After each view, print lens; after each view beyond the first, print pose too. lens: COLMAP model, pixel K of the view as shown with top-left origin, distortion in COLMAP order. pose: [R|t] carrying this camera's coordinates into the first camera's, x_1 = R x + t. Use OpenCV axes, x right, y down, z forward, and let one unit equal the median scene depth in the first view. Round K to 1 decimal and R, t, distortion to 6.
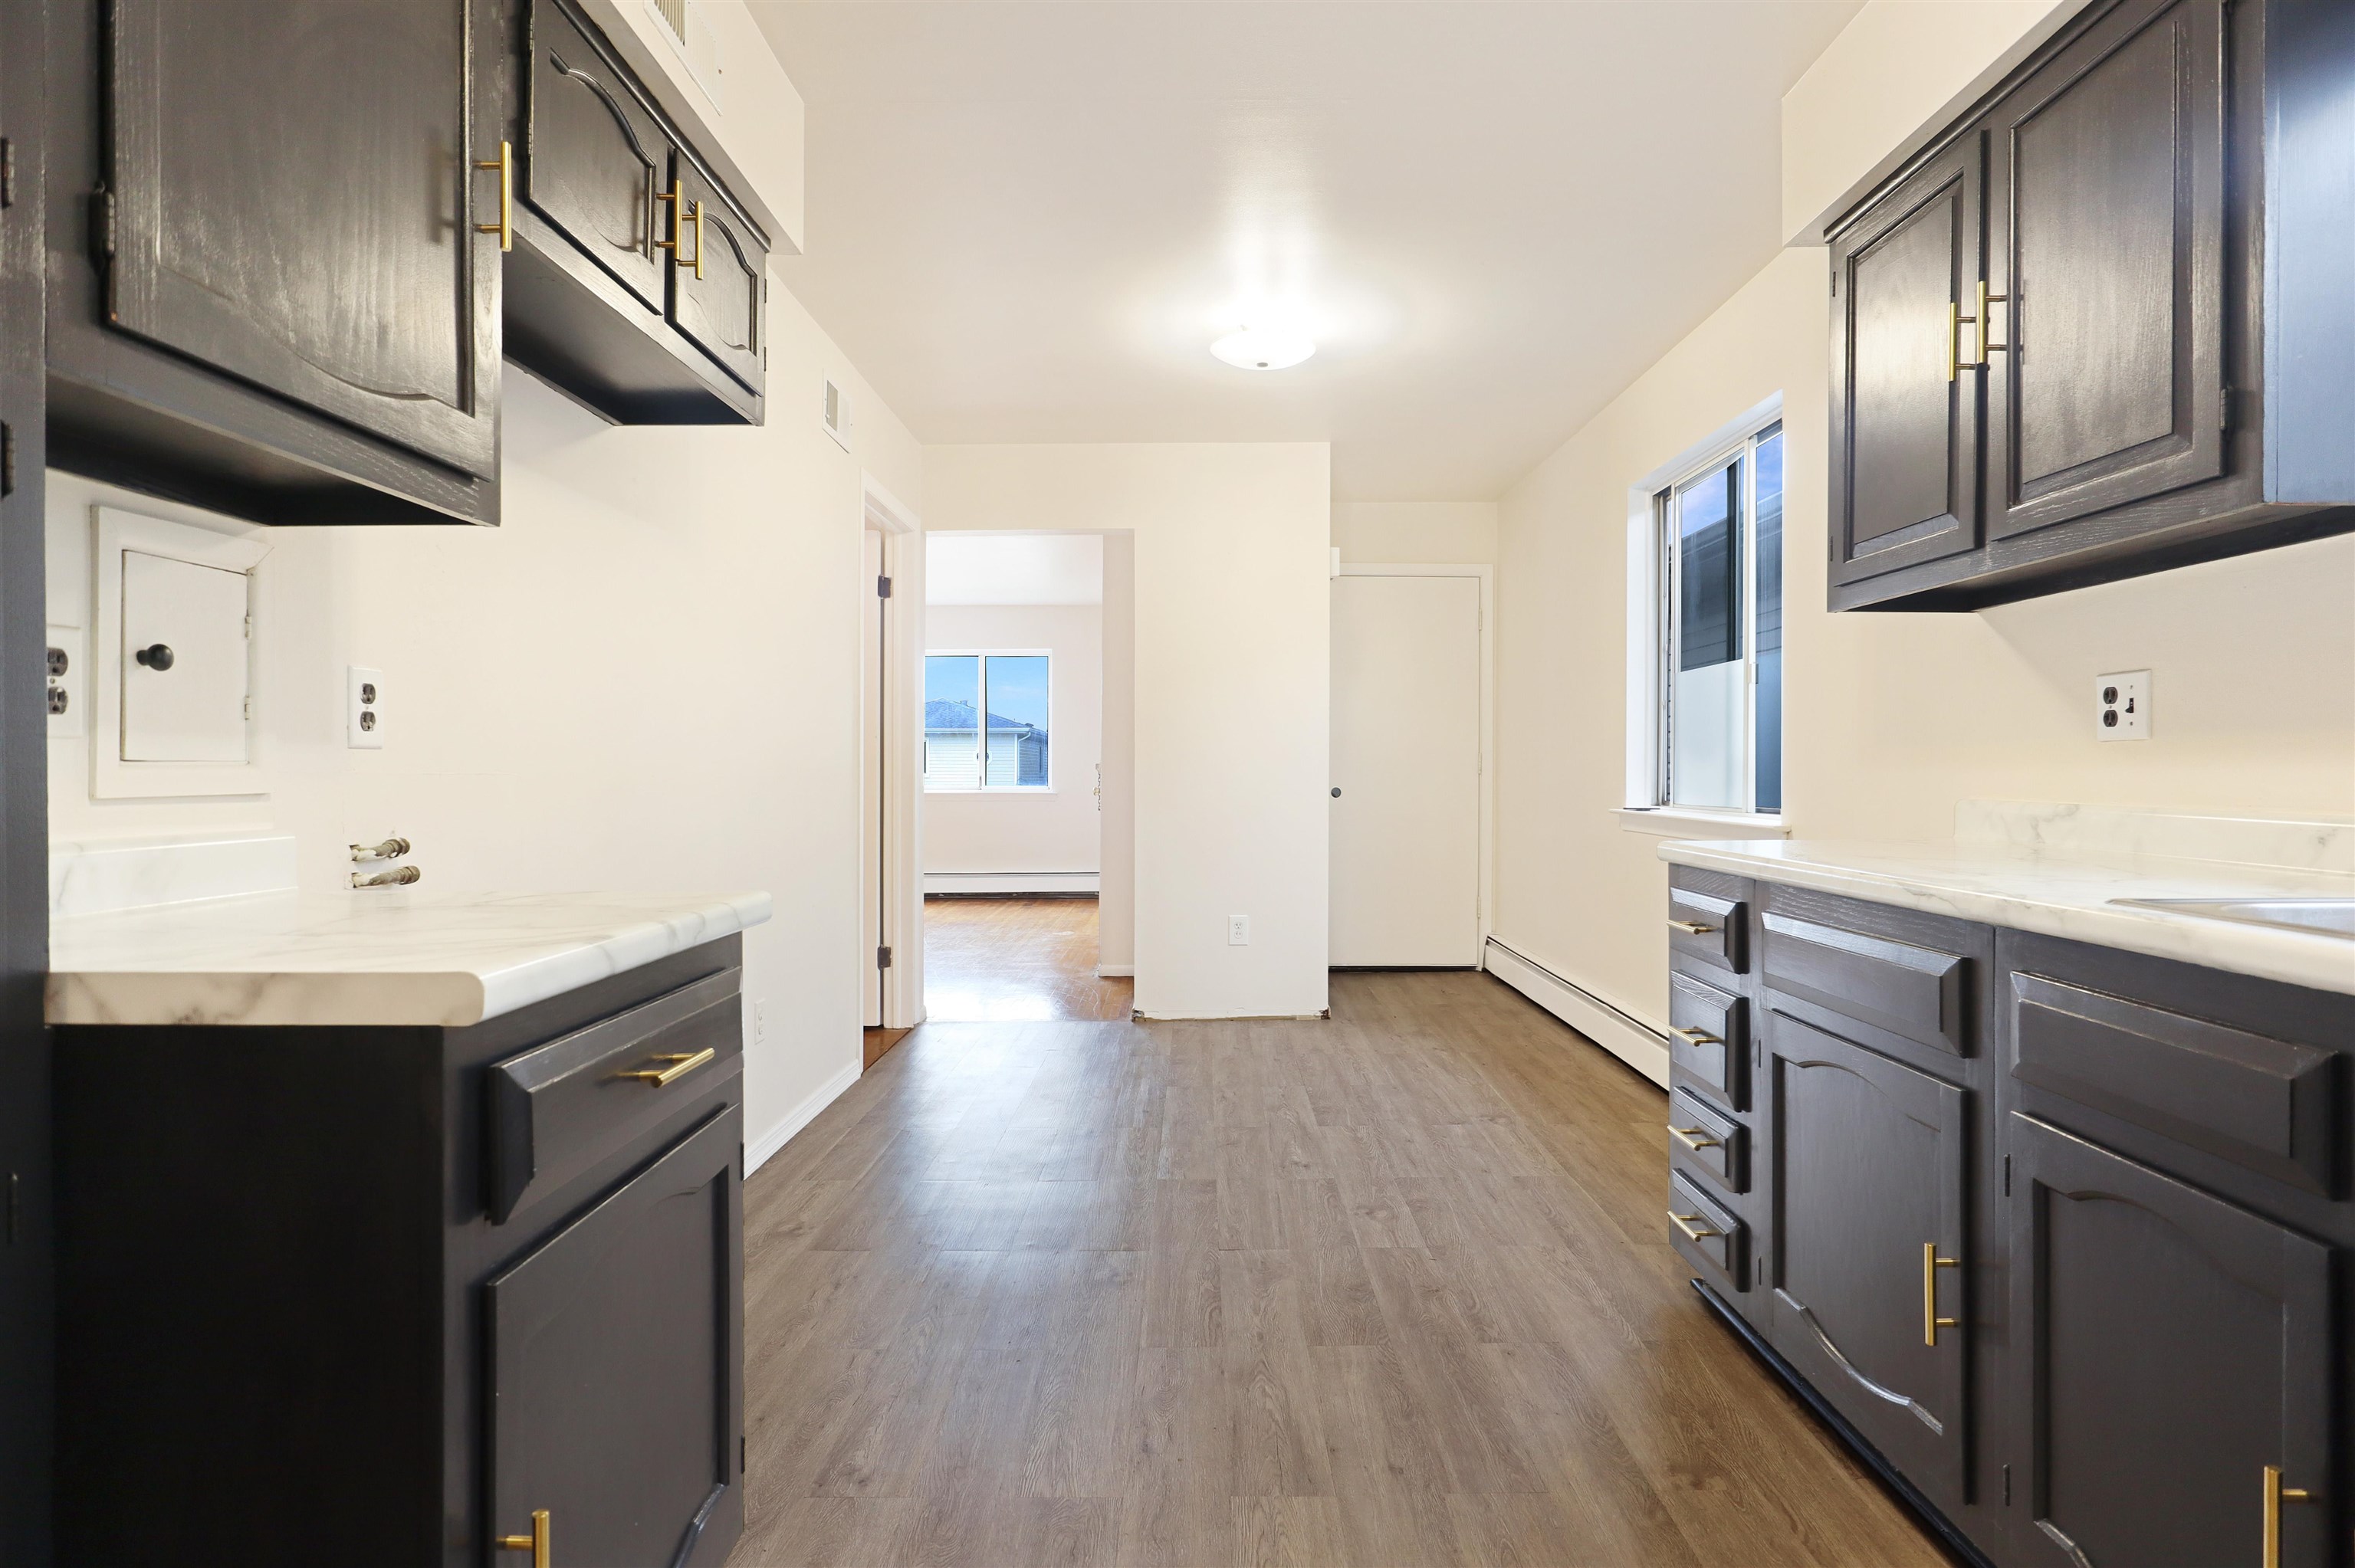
lens RADIAL K [[1209.7, 0, 1183.6], [0, 1209.7, 783.9], [0, 0, 1]] dist [-0.022813, 0.010824]
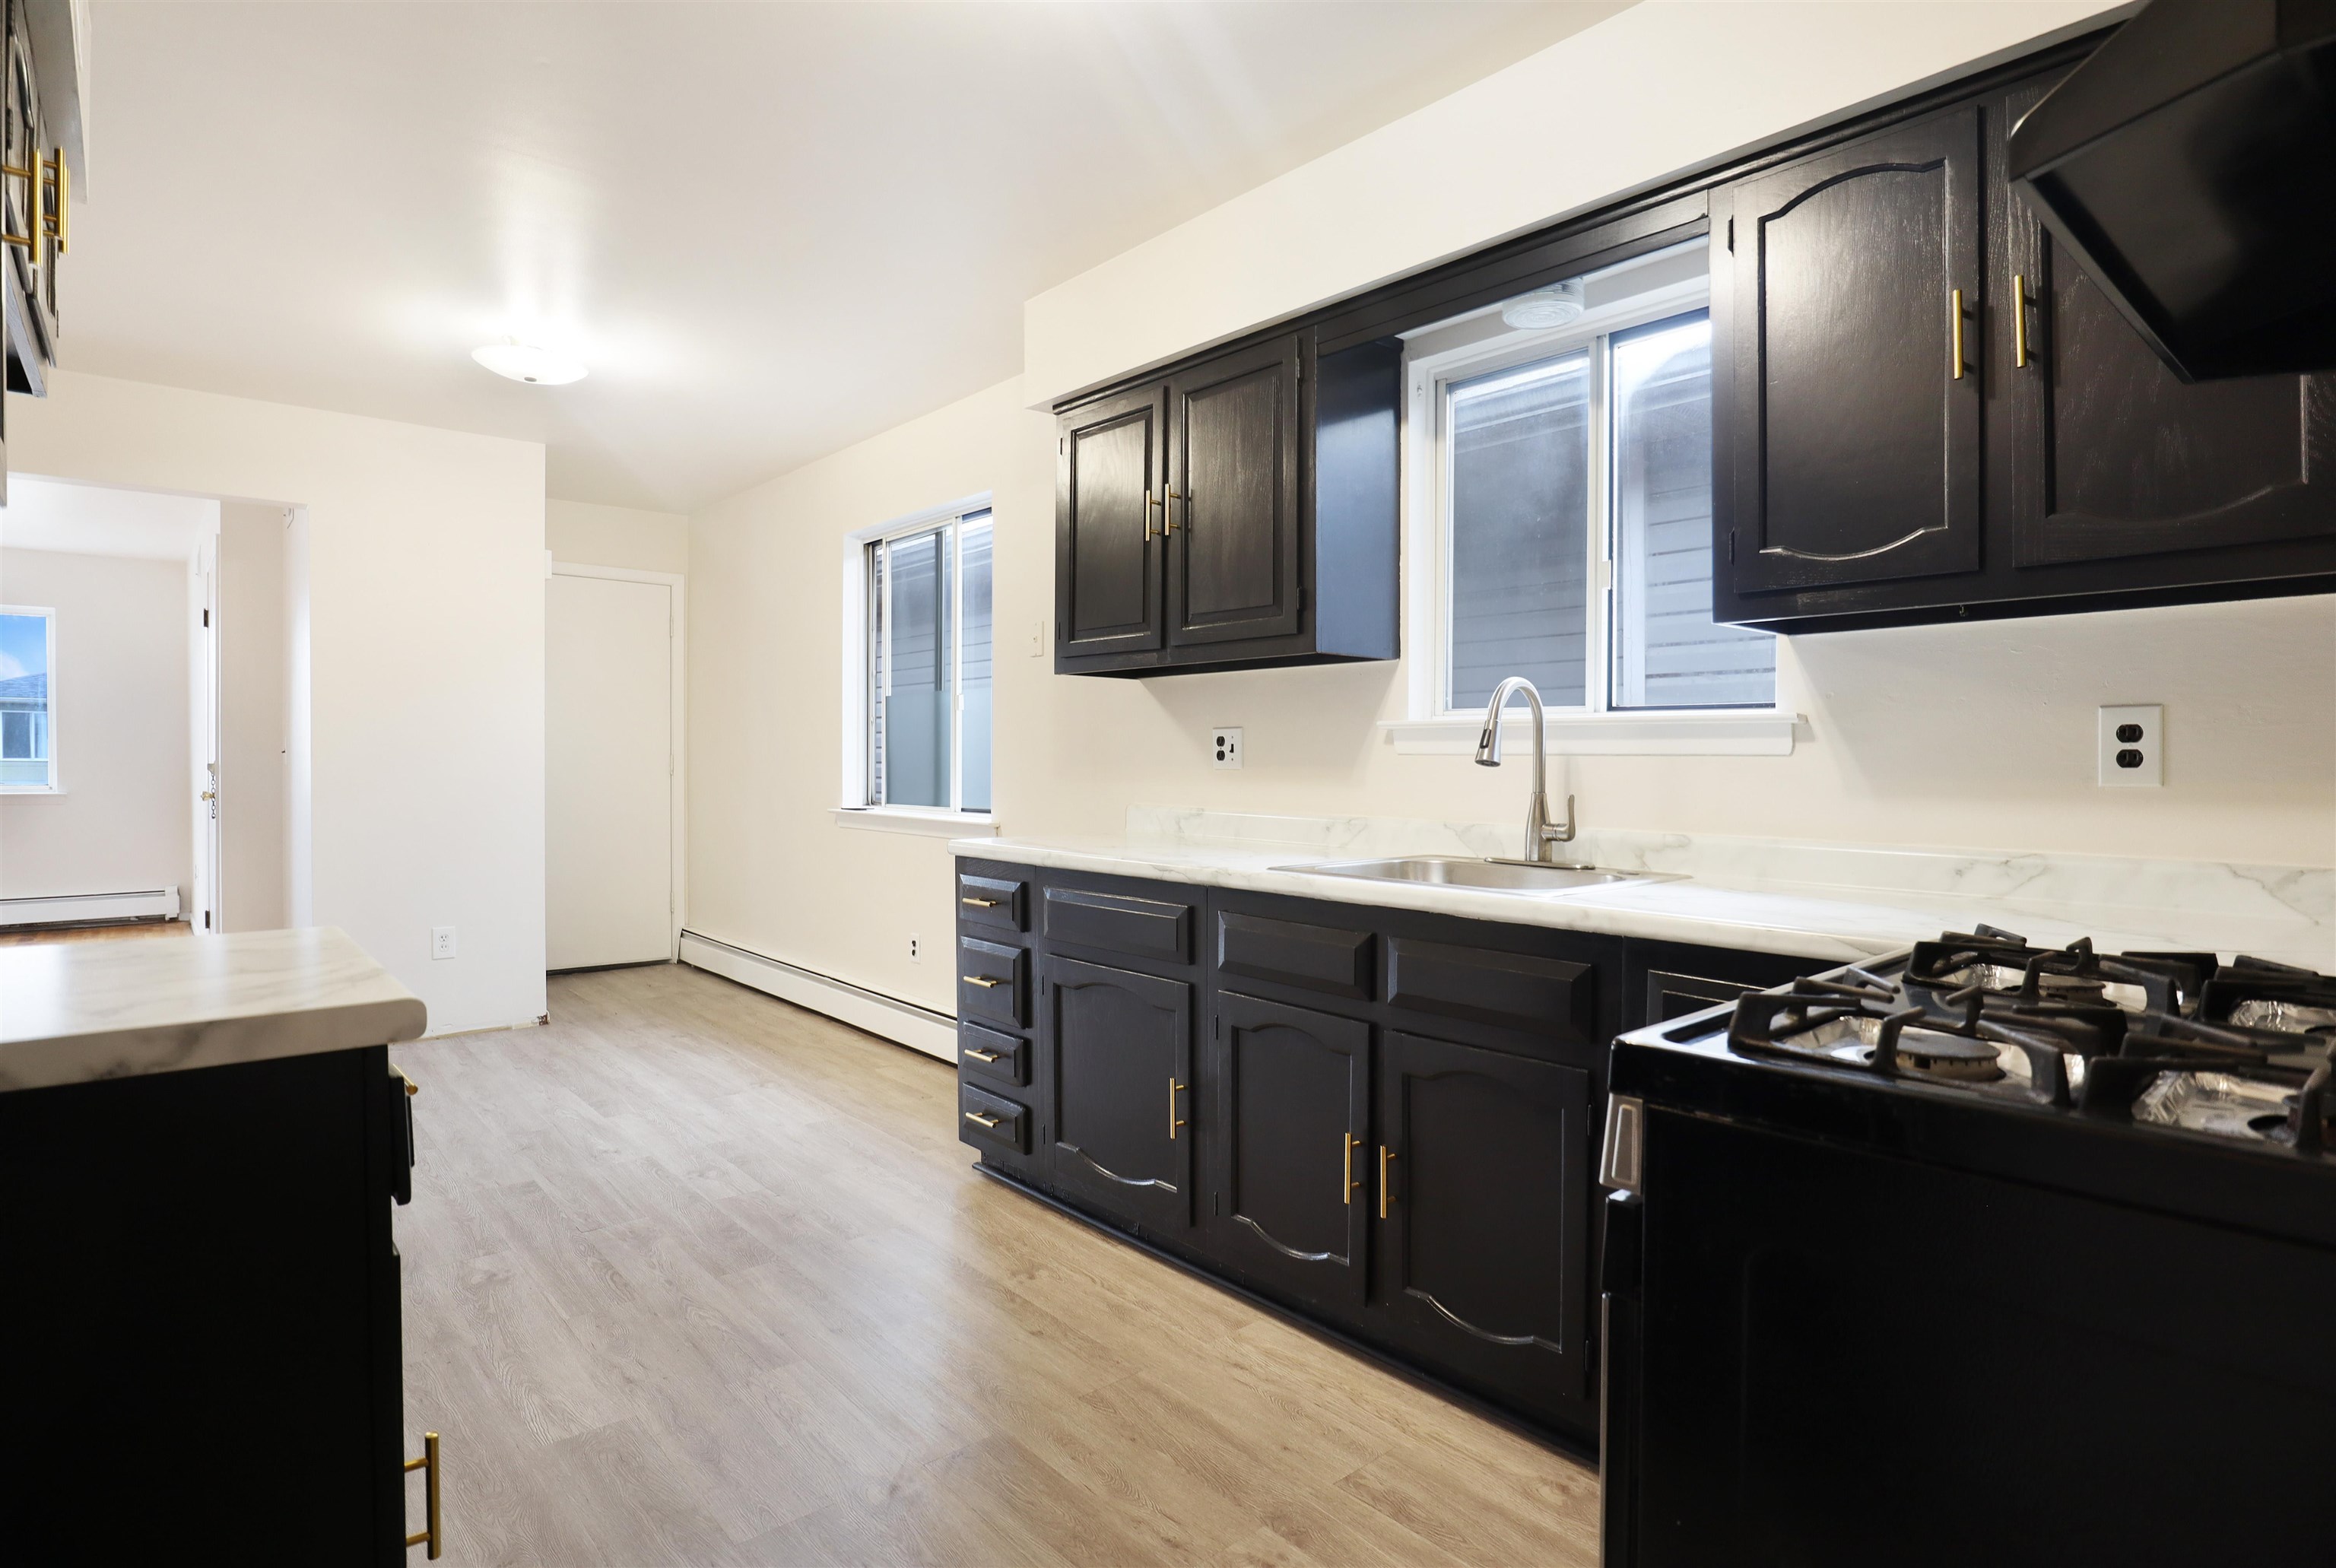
lens RADIAL K [[1211.4, 0, 1163.9], [0, 1211.4, 774.4], [0, 0, 1]] dist [-0.035601, 0.002732]
pose [[0.754073, -0.003980, 0.656779, -0.318833], [0.001926, 0.999991, 0.003848, -0.030641], [-0.656788, -0.001637, 0.754074, -0.169611]]
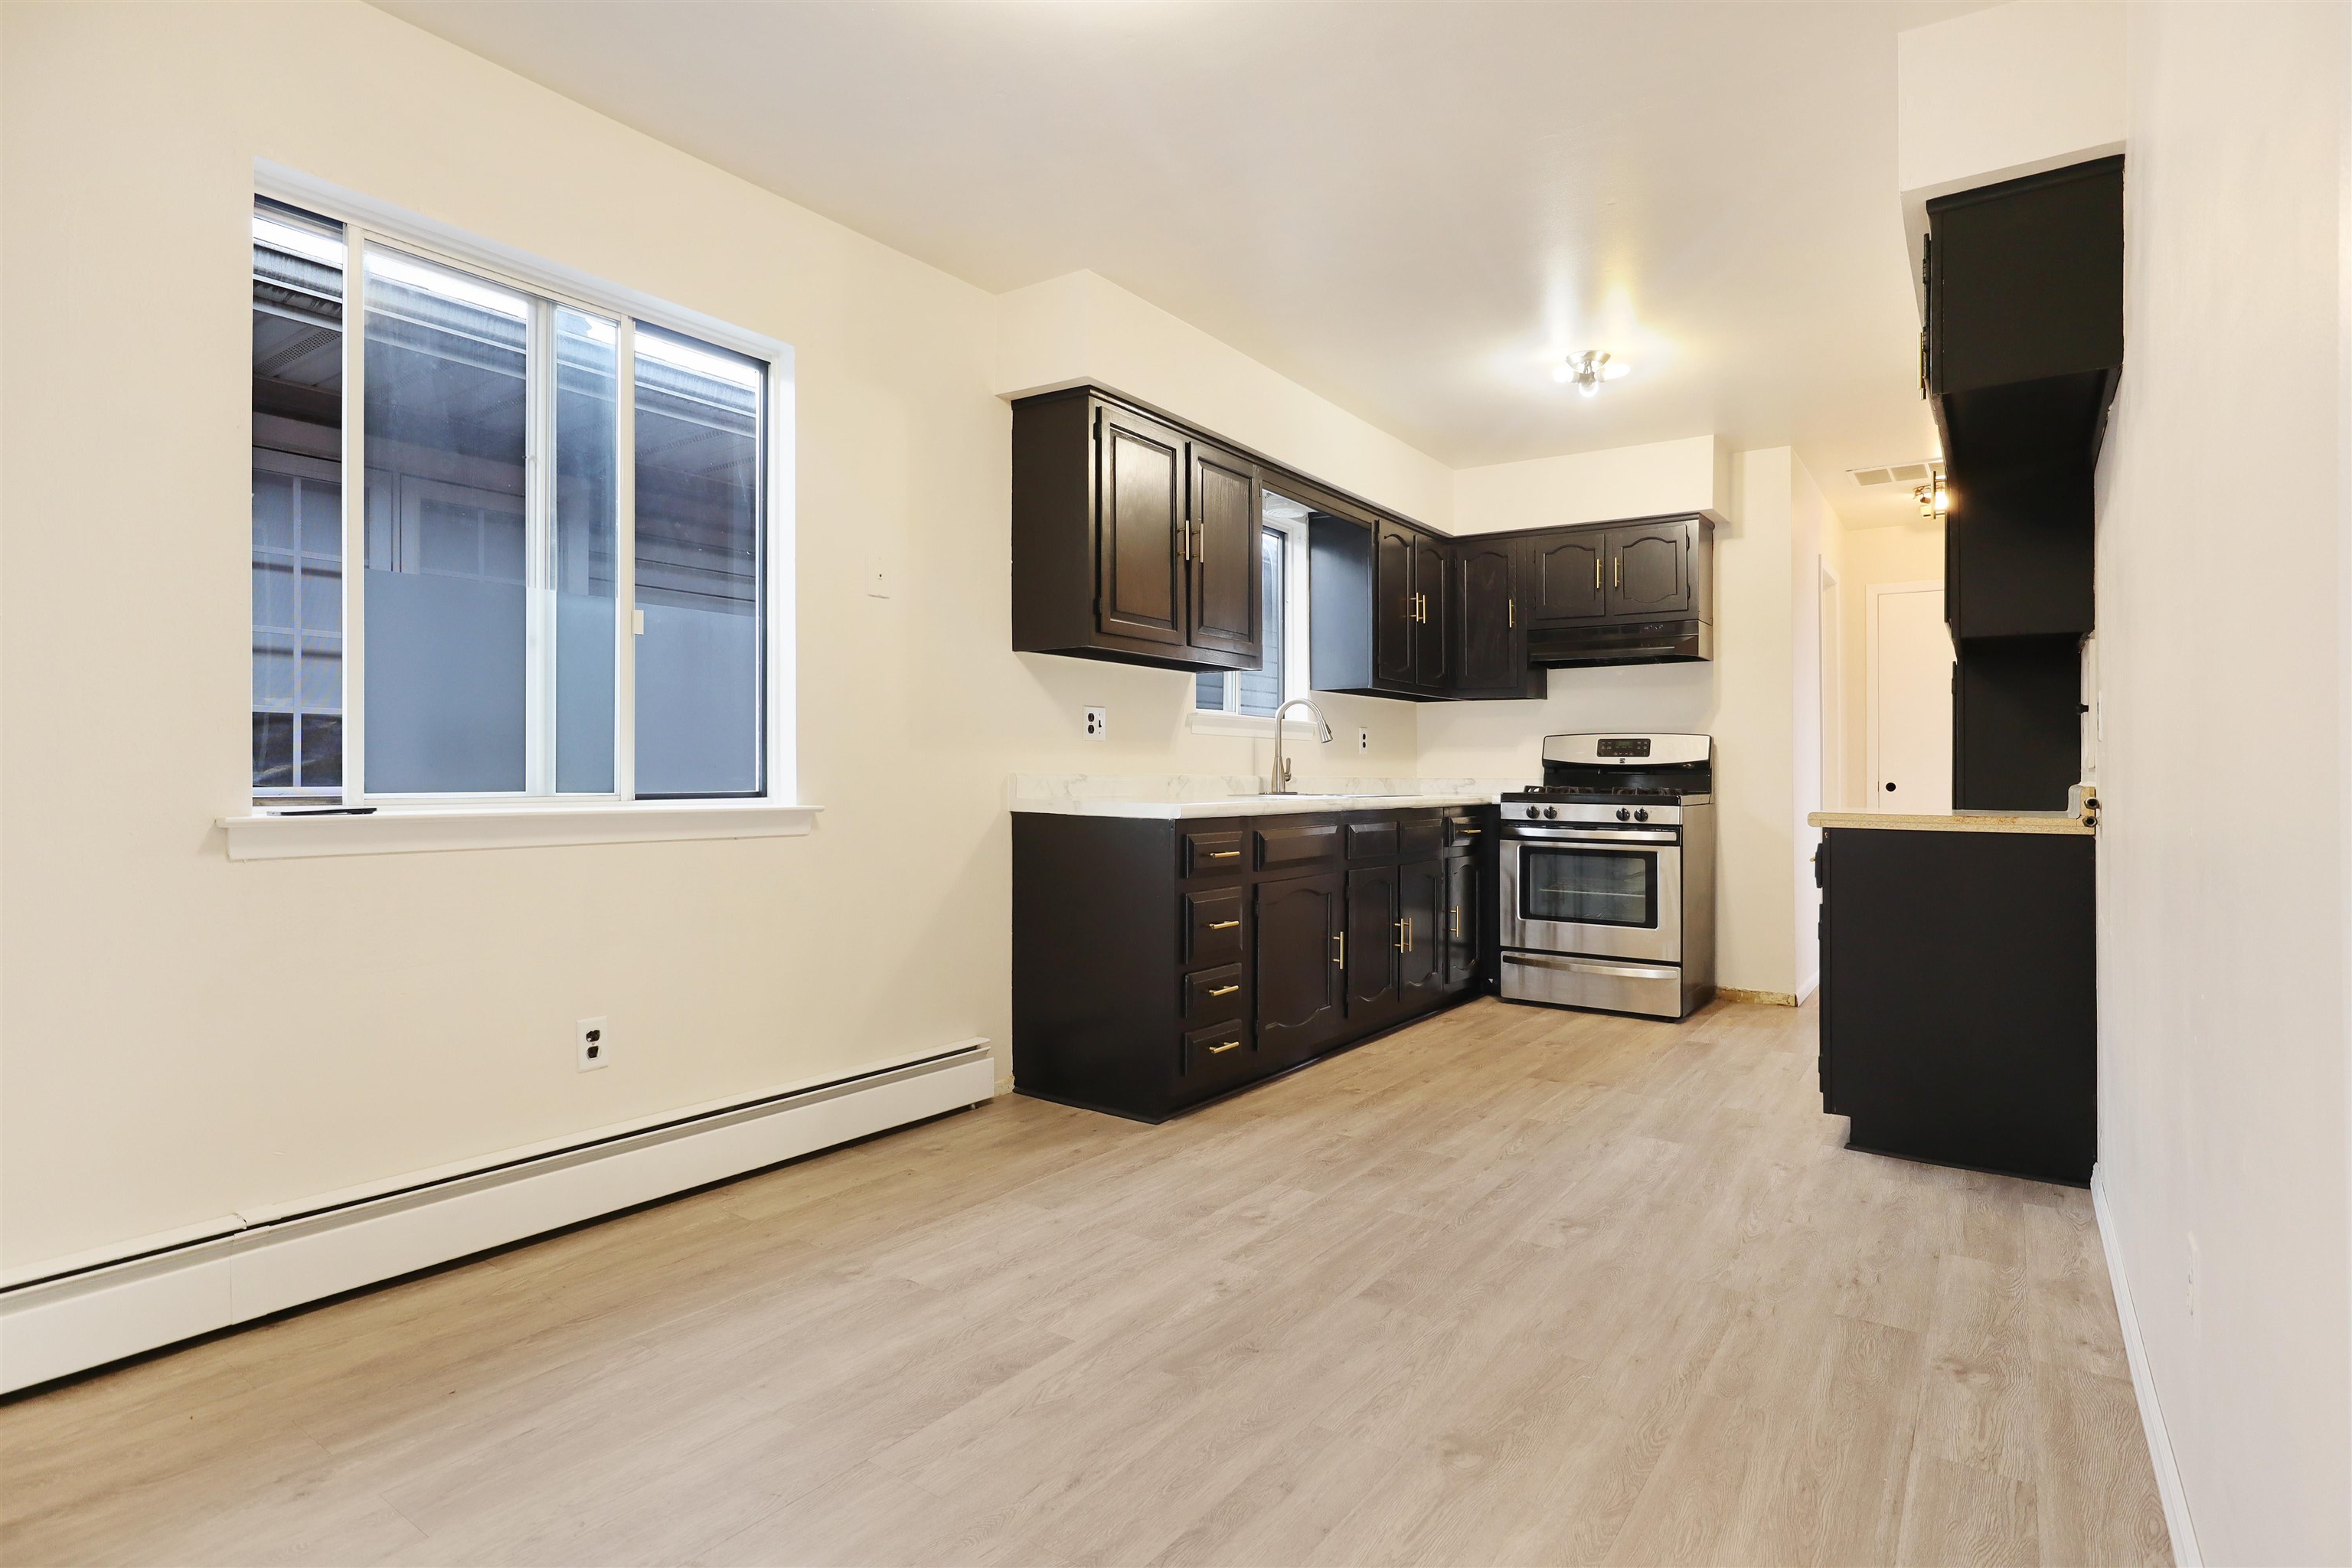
lens RADIAL K [[1208.3, 0, 1192.9], [0, 1208.3, 775.7], [0, 0, 1]] dist [-0.022813, 0.010824]
pose [[-0.829618, -0.009654, 0.558248, -0.404131], [-0.004919, 0.999938, 0.009982, 0.000206], [-0.558310, 0.005535, -0.829614, 2.239882]]
